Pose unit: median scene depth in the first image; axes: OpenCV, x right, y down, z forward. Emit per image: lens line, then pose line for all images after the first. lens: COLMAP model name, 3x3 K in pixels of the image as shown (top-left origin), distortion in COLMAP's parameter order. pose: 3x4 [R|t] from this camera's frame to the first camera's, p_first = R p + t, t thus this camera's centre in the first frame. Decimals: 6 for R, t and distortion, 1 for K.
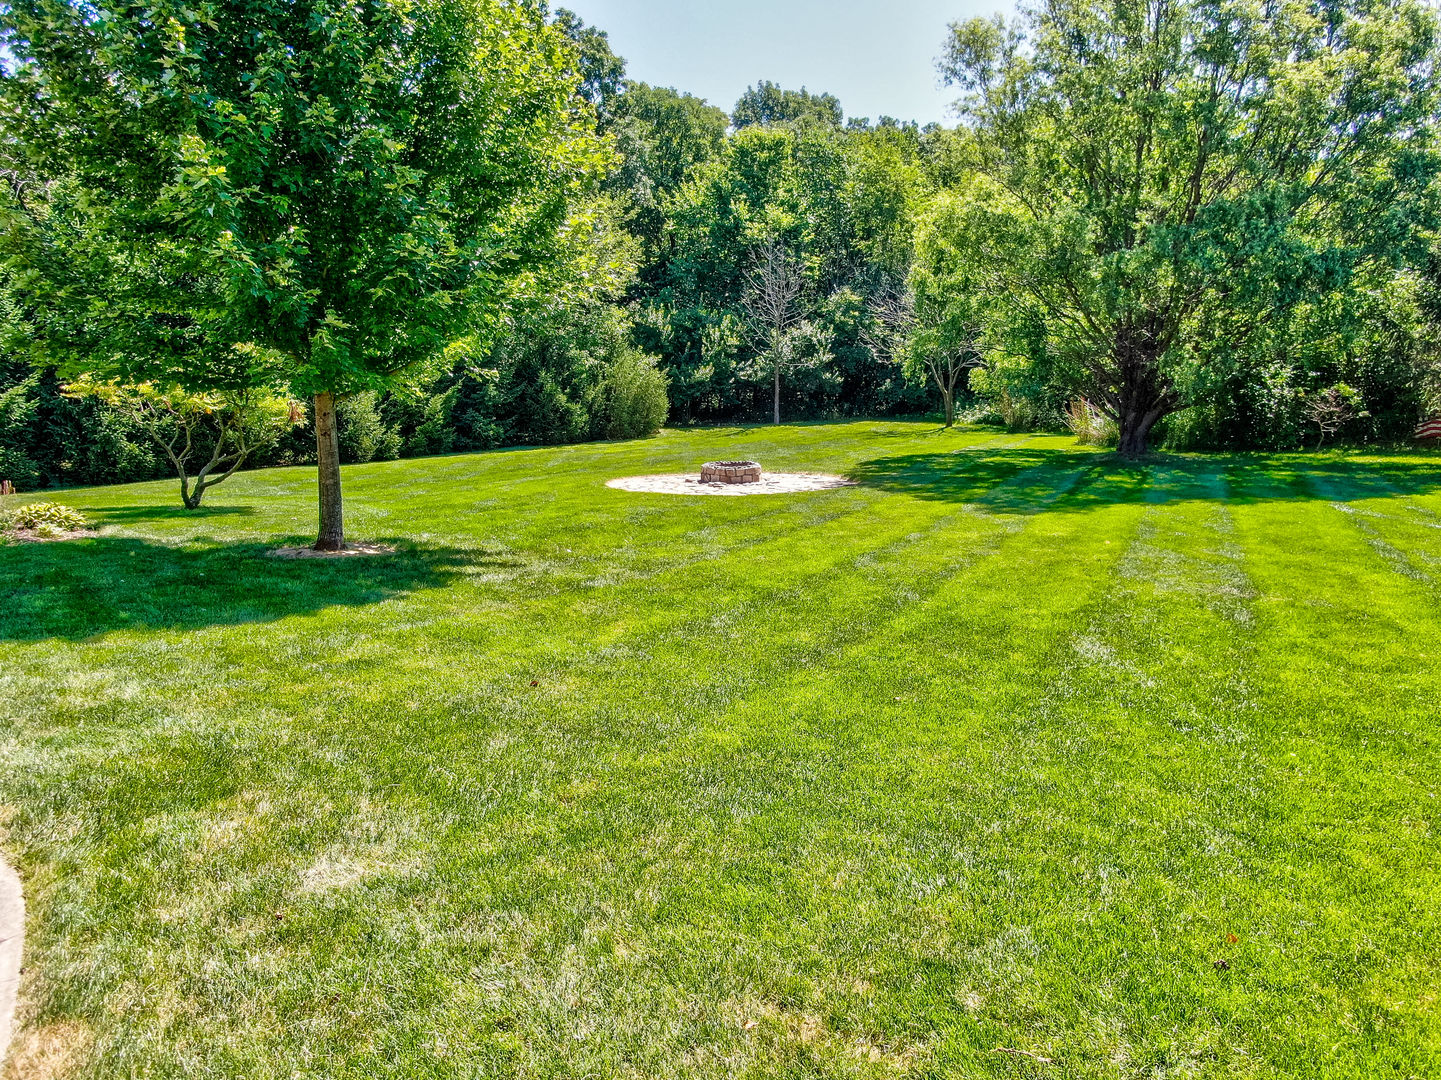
lens RADIAL K [[1045.2, 0, 720.9], [0, 1045.2, 539.9], [0, 0, 1]] dist [0.002355, -0.002837]
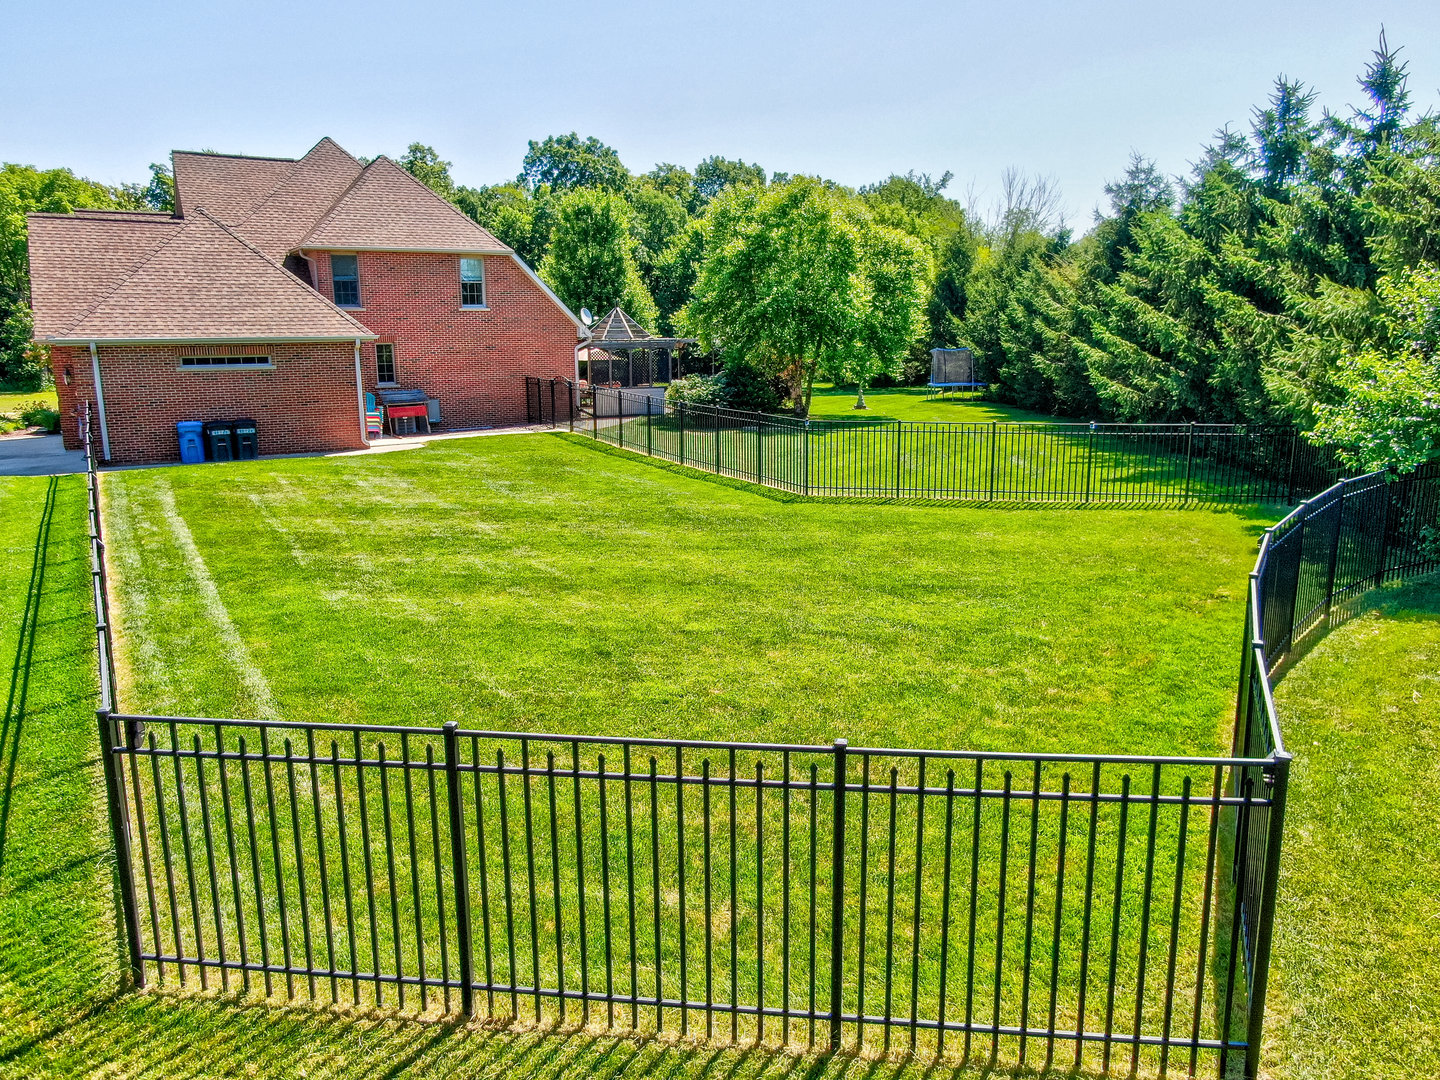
lens RADIAL K [[1044.5, 0, 720.2], [0, 1044.5, 541.9], [0, 0, 1]] dist [0.002355, -0.002837]
pose [[0.999590, -0.001803, 0.028583, 0.008820], [0.000861, 0.999456, 0.032959, 0.104859], [-0.028627, -0.032921, 0.999048, -0.806681]]
